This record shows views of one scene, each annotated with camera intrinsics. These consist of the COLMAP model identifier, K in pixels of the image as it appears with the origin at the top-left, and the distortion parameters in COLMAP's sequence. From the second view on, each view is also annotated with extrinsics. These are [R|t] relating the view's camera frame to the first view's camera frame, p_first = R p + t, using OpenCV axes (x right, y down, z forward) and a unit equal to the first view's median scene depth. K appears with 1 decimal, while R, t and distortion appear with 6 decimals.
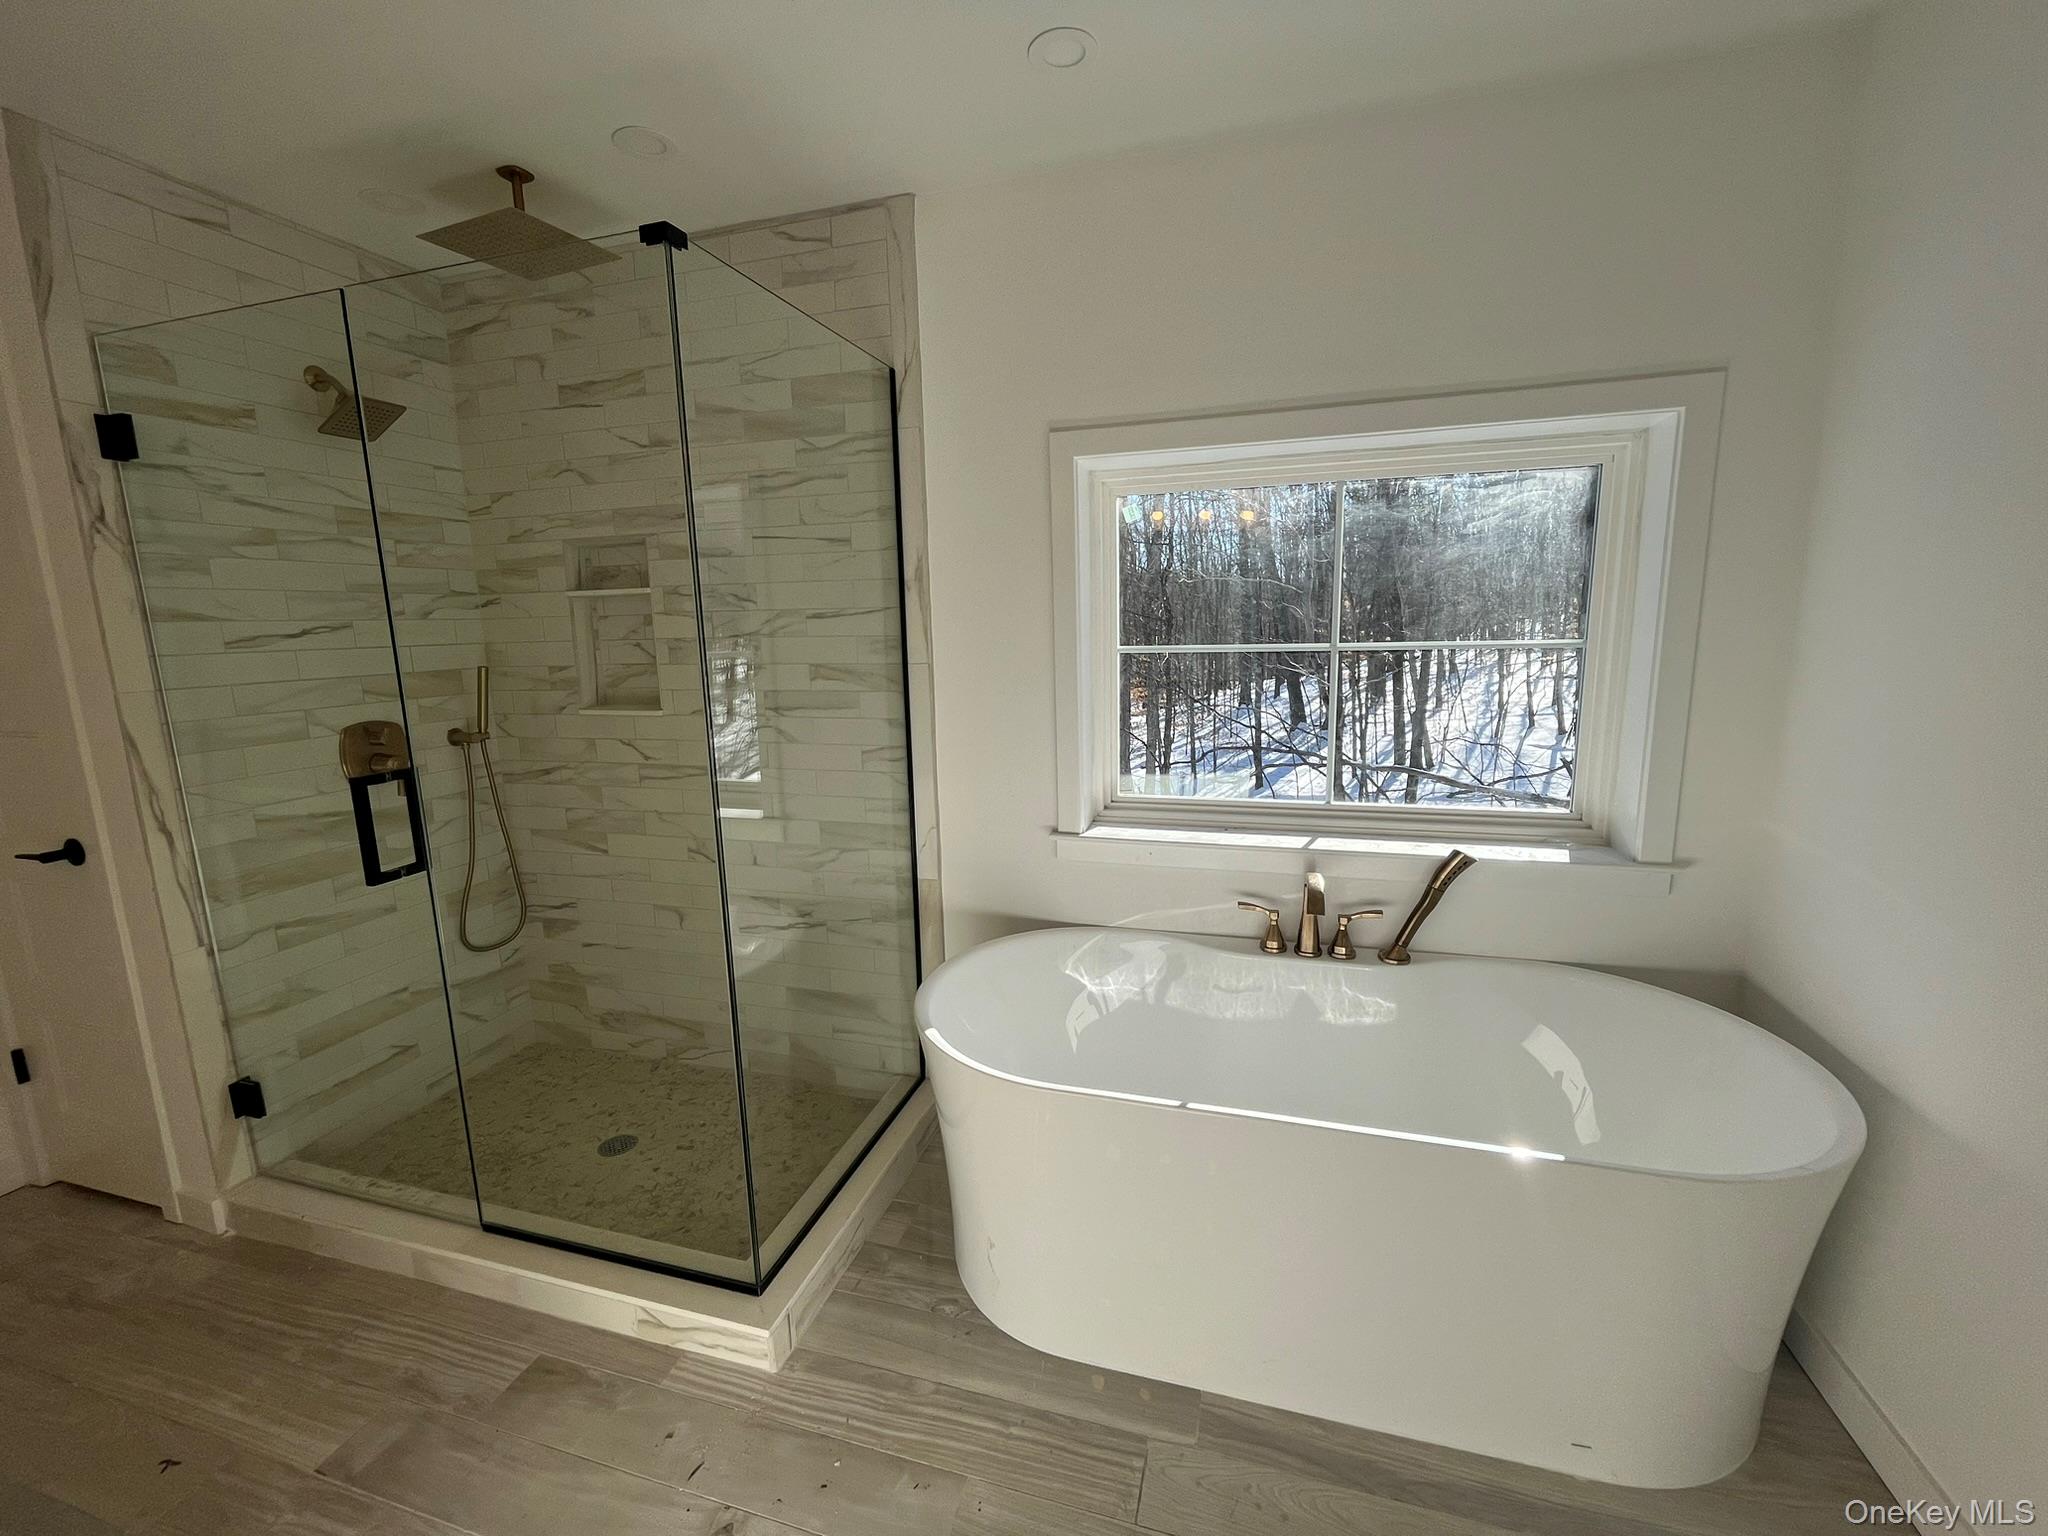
lens RADIAL K [[830.7, 0, 1028.8], [0, 830.7, 767.7], [0, 0, 1]] dist [-0.002854, -0.001551]
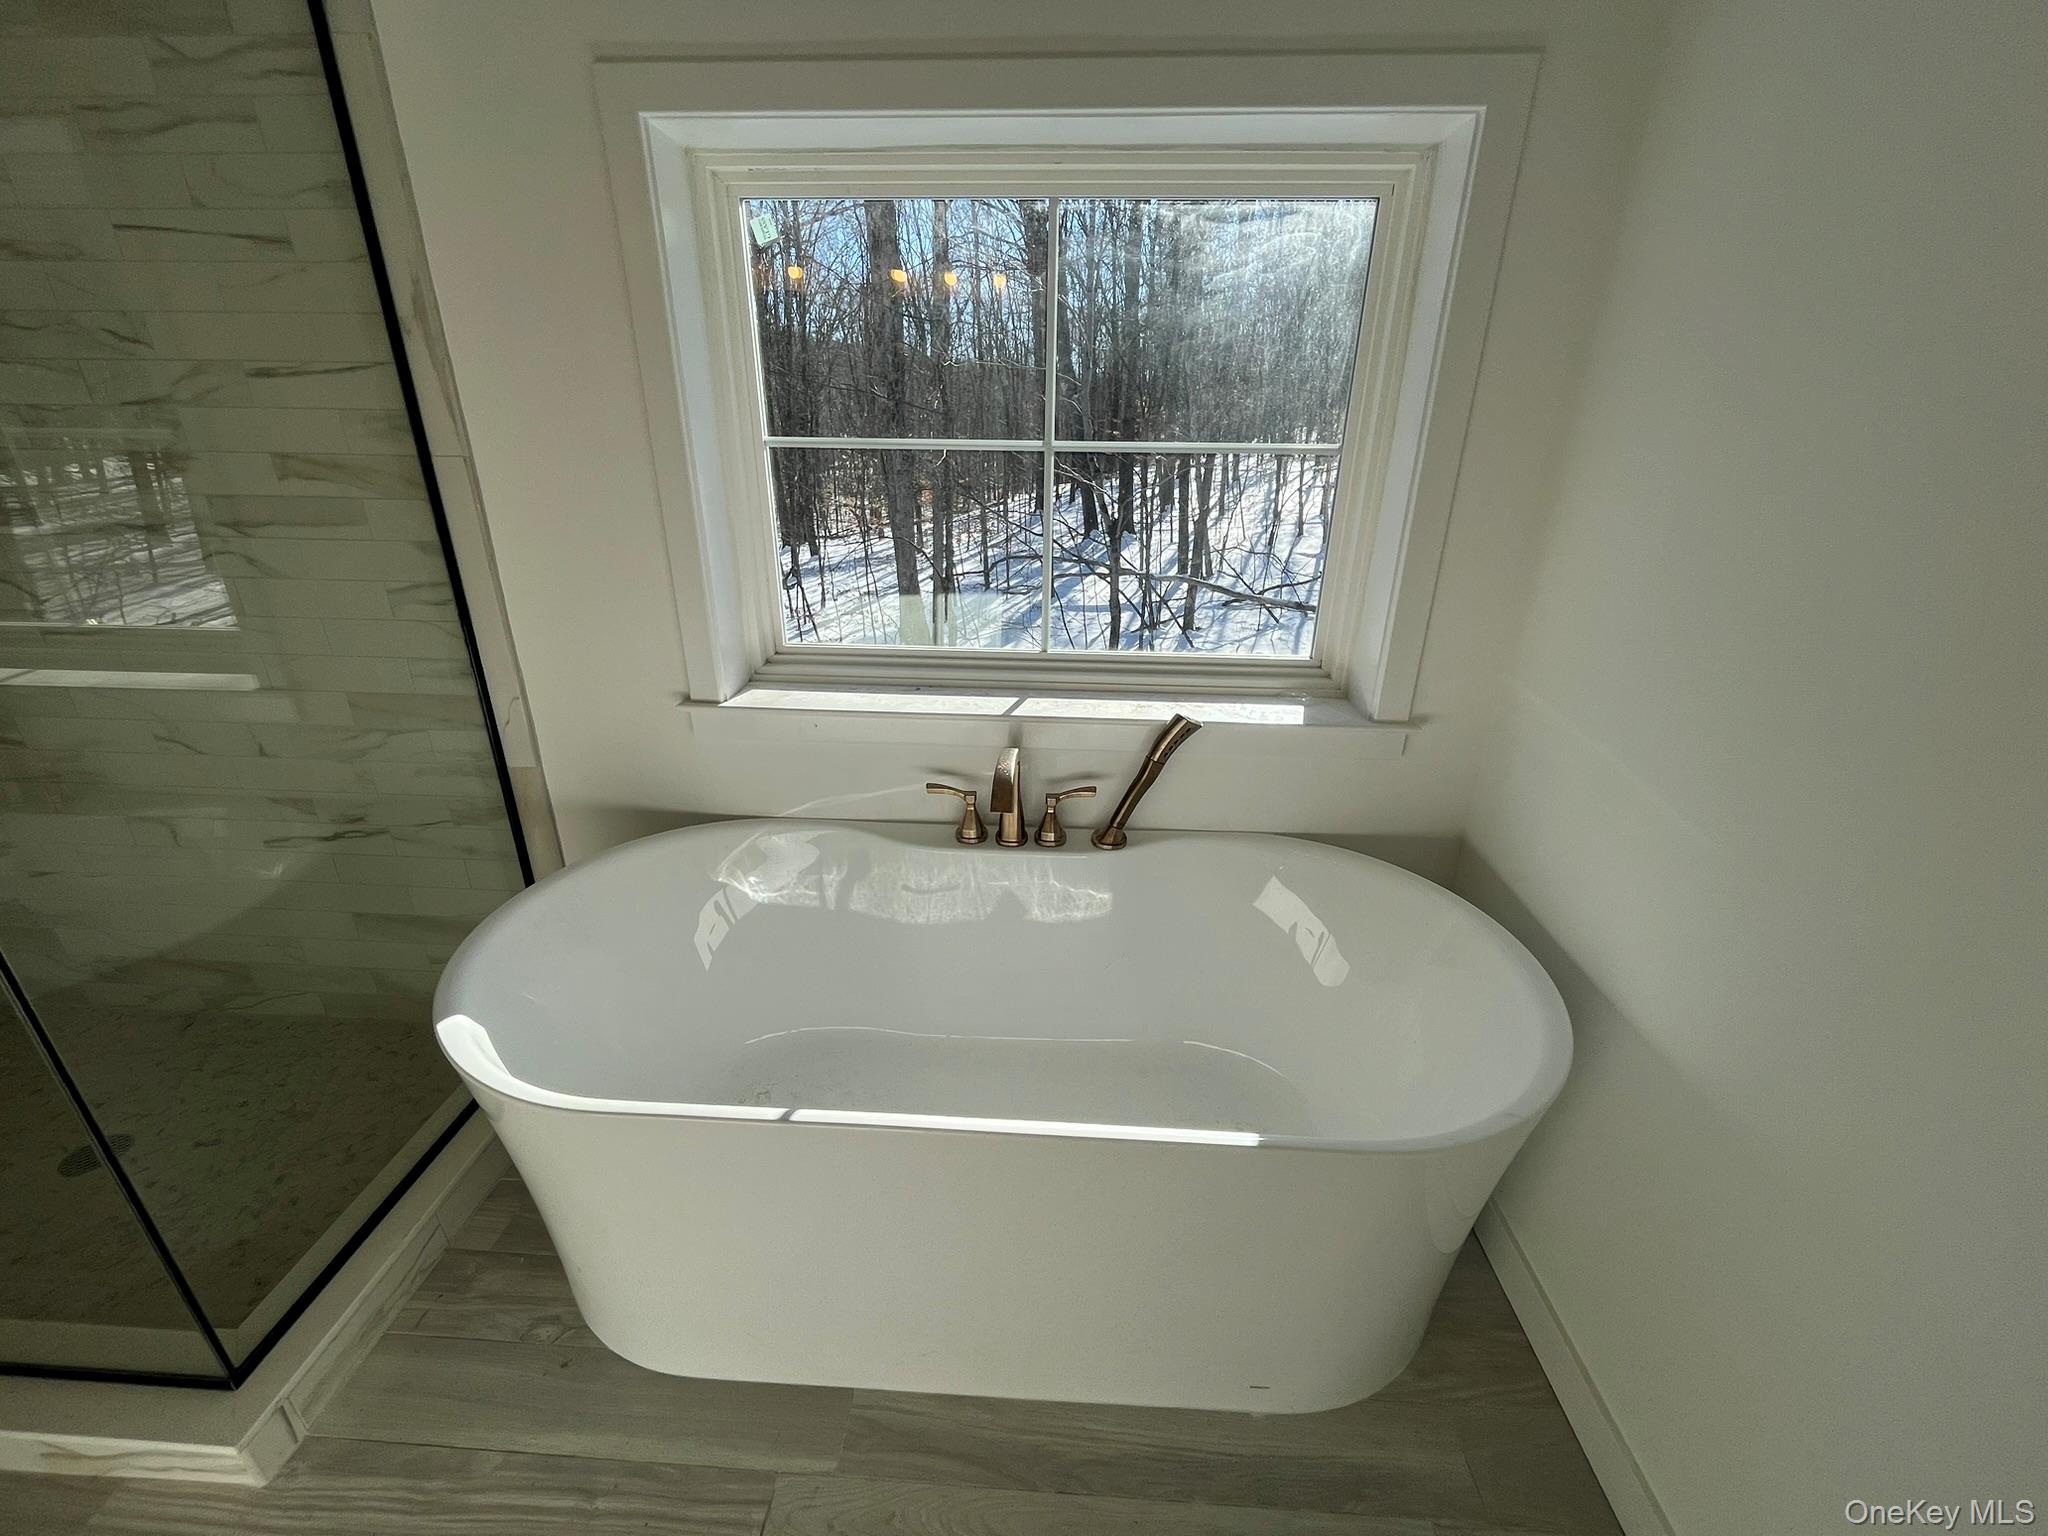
lens RADIAL K [[830.7, 0, 1026.8], [0, 830.7, 770.4], [0, 0, 1]] dist [-0.002854, -0.001551]
pose [[0.972597, -0.058563, 0.224999, 0.157685], [0.005671, 0.973443, 0.228859, -0.030600], [-0.232426, -0.221312, 0.947100, 0.215683]]
